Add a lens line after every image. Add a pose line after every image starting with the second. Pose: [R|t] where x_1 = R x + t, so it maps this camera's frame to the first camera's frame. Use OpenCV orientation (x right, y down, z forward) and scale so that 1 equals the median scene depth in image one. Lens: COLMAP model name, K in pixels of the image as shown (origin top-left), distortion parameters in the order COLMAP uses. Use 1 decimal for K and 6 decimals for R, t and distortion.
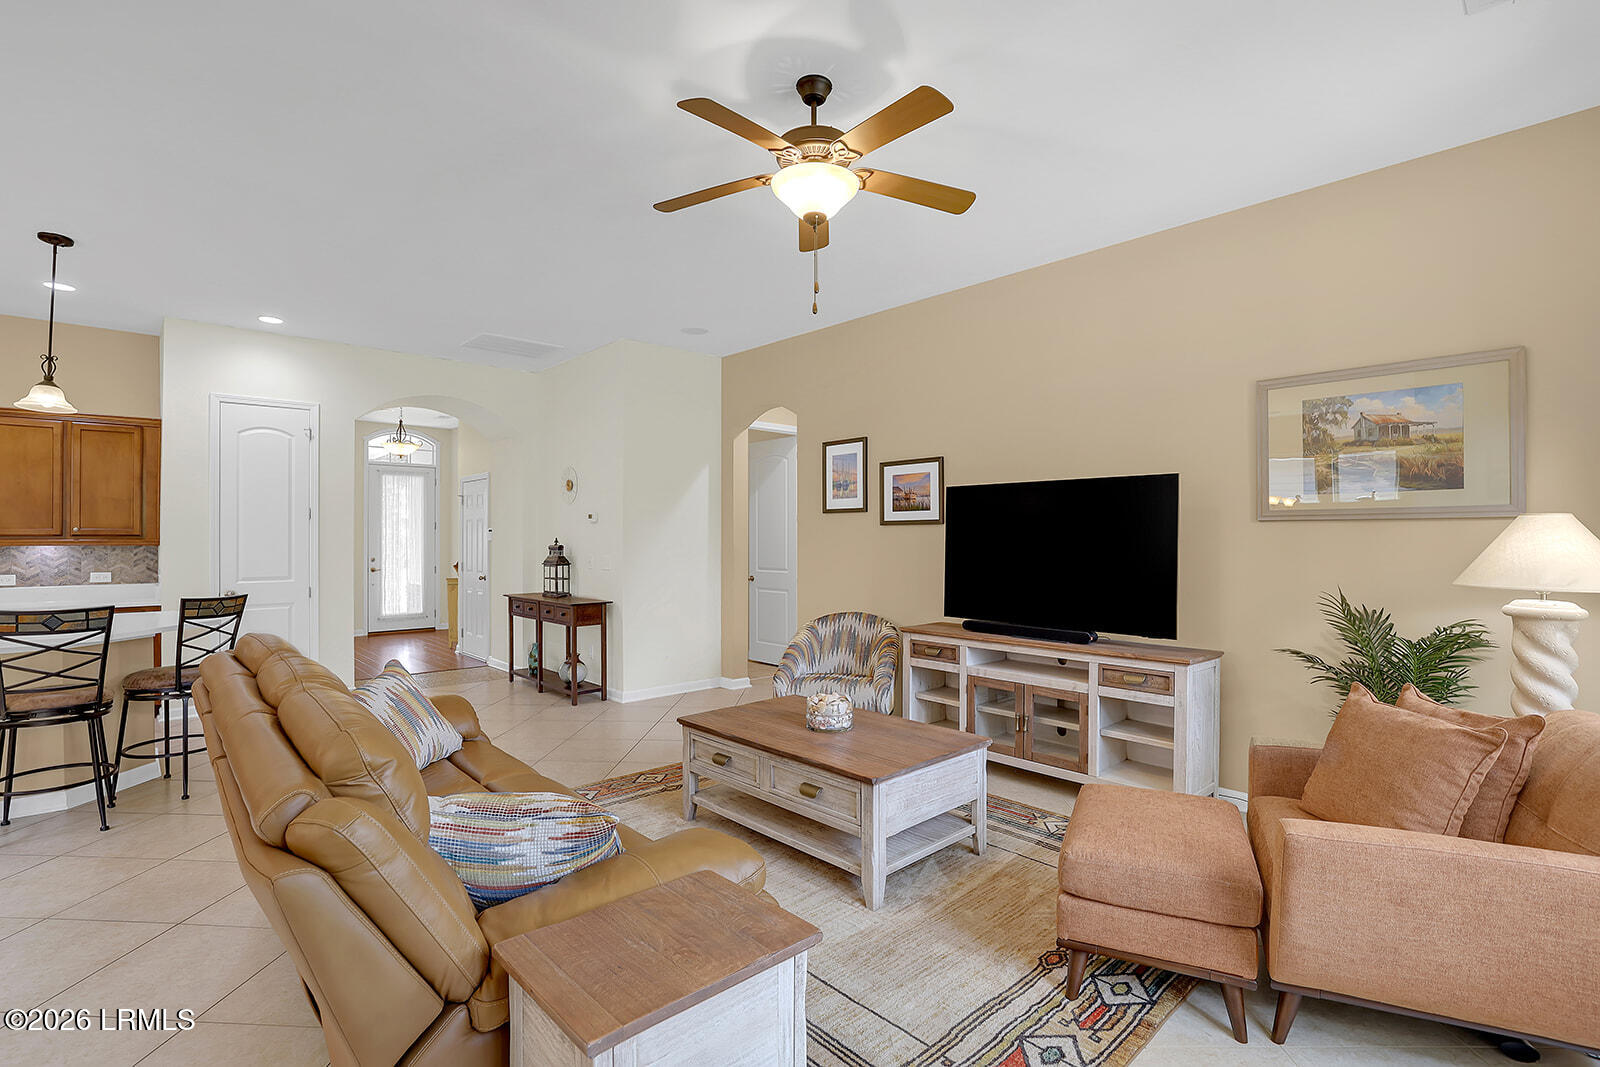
lens RADIAL K [[746.8, 0, 814.6], [0, 746.8, 534.0], [0, 0, 1]] dist [-0.024891, 0.001828]
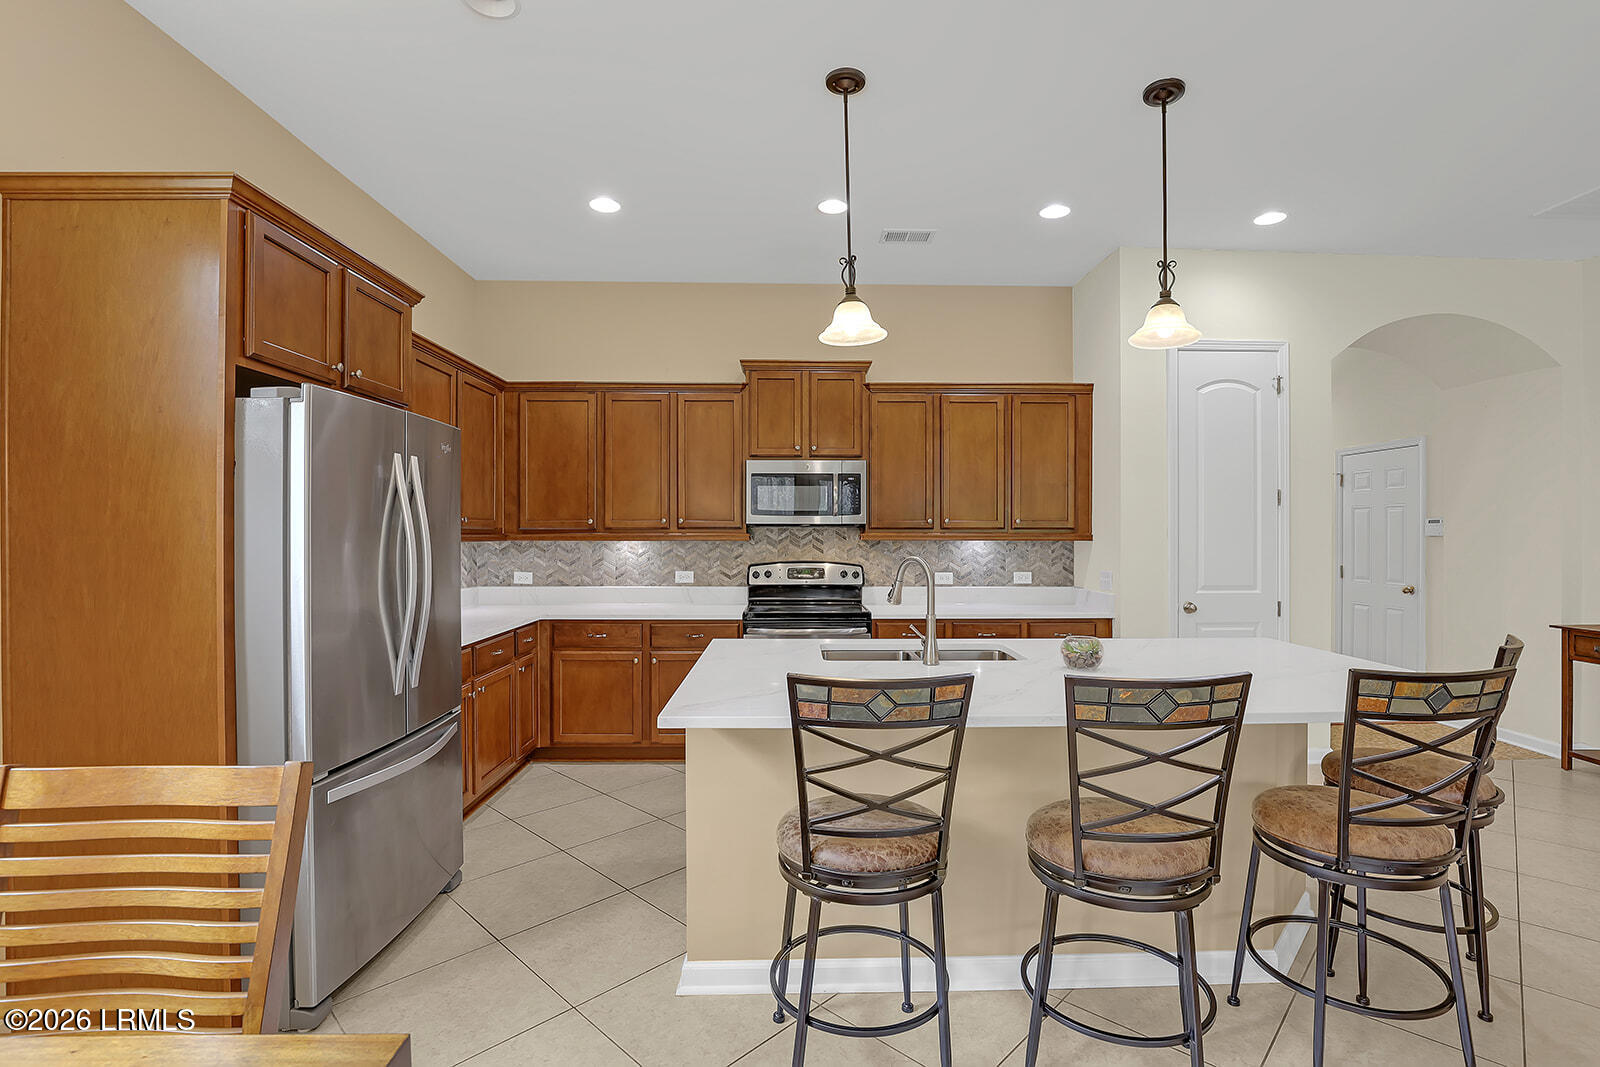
lens RADIAL K [[746.8, 0, 814.6], [0, 746.8, 534.0], [0, 0, 1]] dist [-0.024891, 0.001828]
pose [[0.749398, 0.002560, -0.662115, -0.839269], [0.003130, 0.999968, 0.007409, 0.001452], [0.662113, -0.007624, 0.749365, 0.269179]]
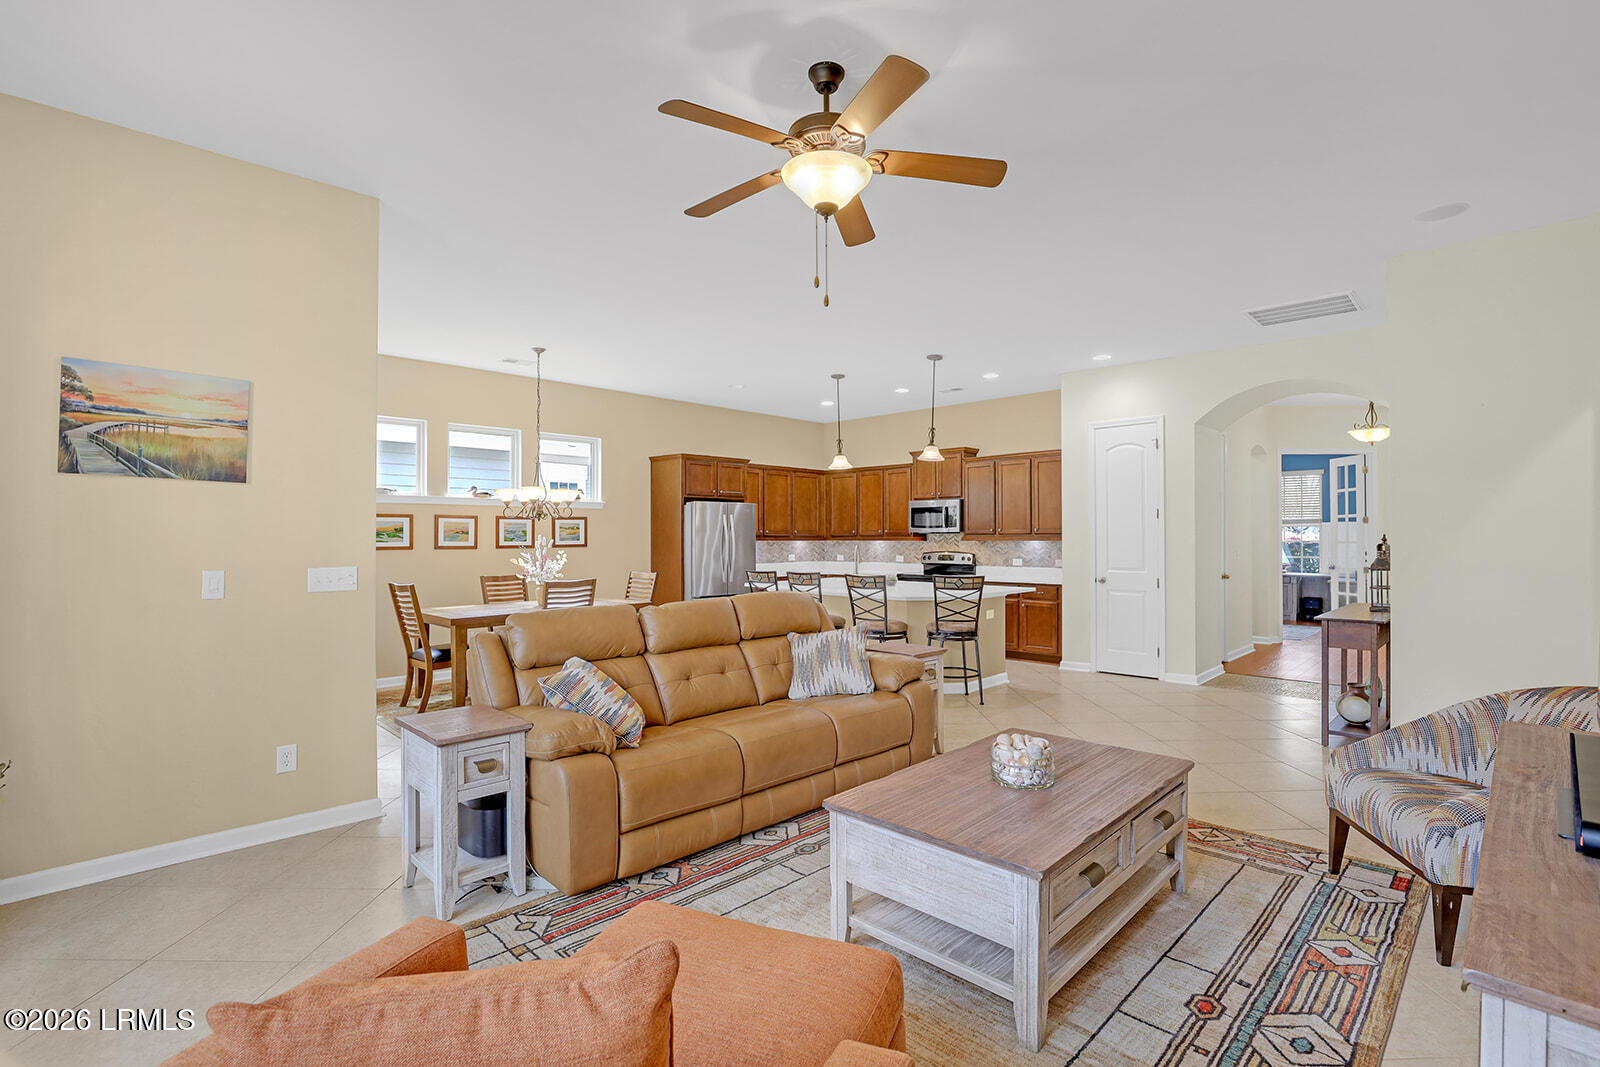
lens RADIAL K [[742.4, 0, 800.0], [0, 742.4, 533.5], [0, 0, 1]] dist [0.000985, 0.000293]
pose [[0.042607, -0.004624, -0.999081, 0.643206], [0.008693, 0.999953, -0.004258, 0.005171], [0.999054, -0.008504, 0.042645, 0.618593]]
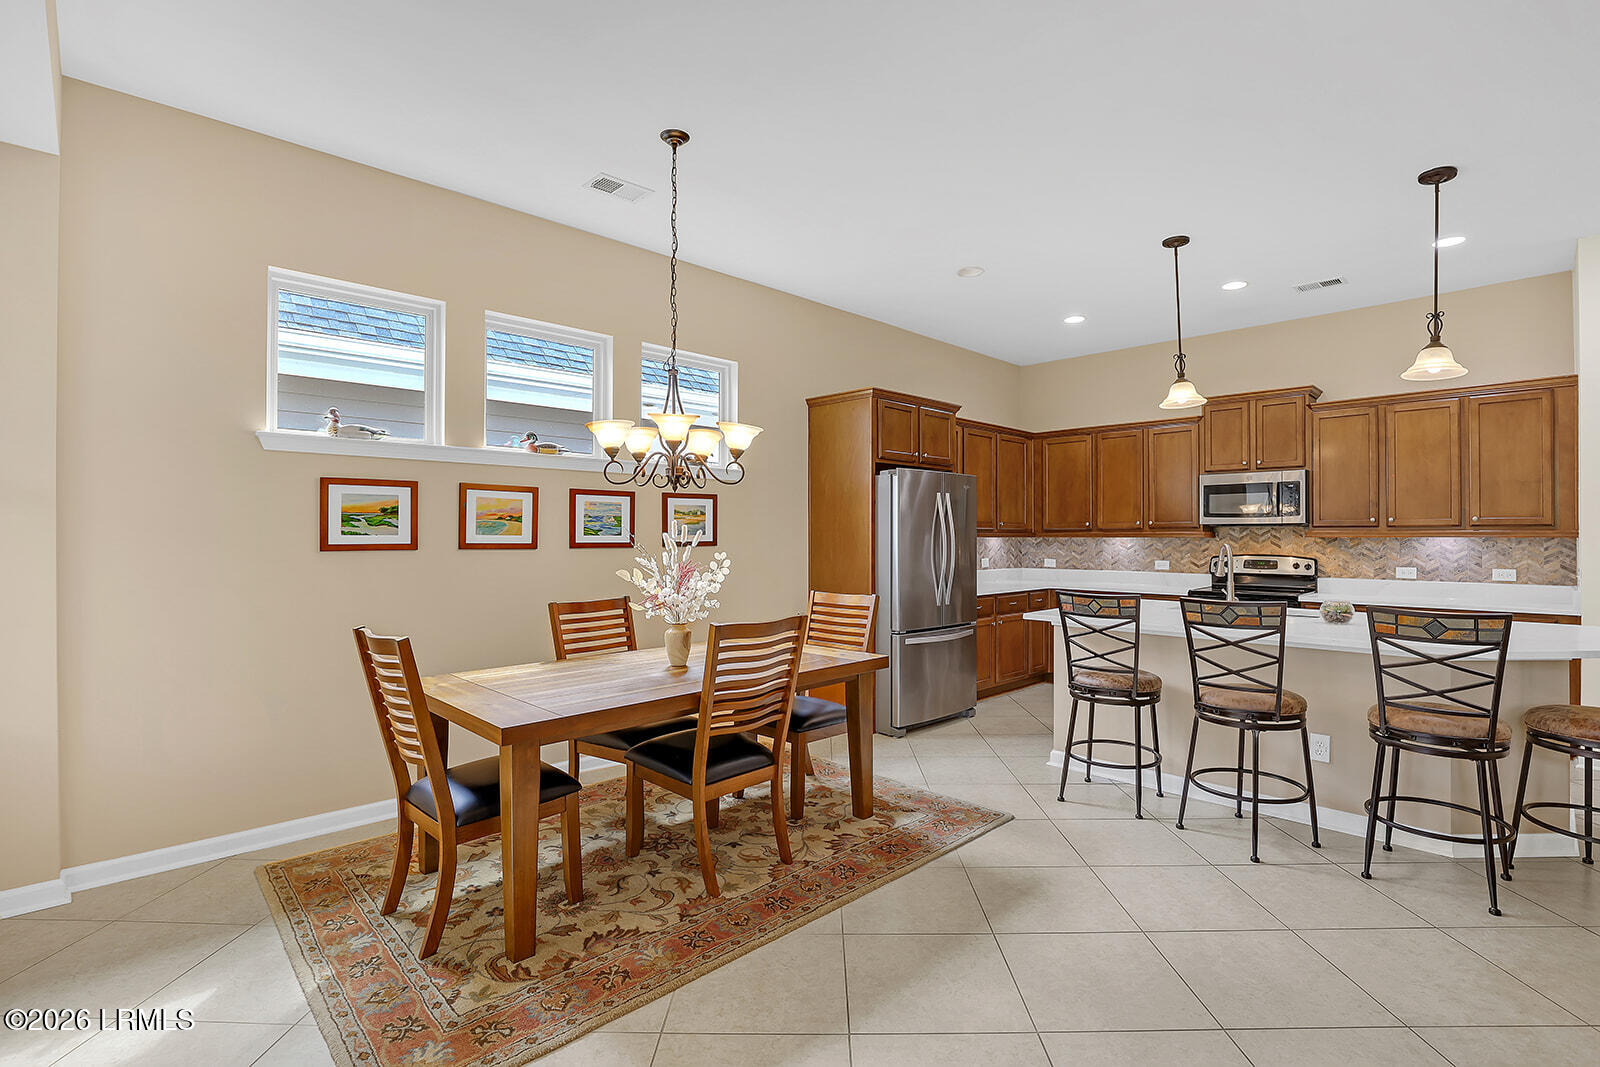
lens RADIAL K [[746.8, 0, 814.6], [0, 746.8, 534.0], [0, 0, 1]] dist [-0.024891, 0.001828]
pose [[0.032354, -0.003233, -0.999471, -0.215027], [0.005655, 0.999979, -0.003051, 0.013777], [0.999460, -0.005553, 0.032371, 0.240002]]
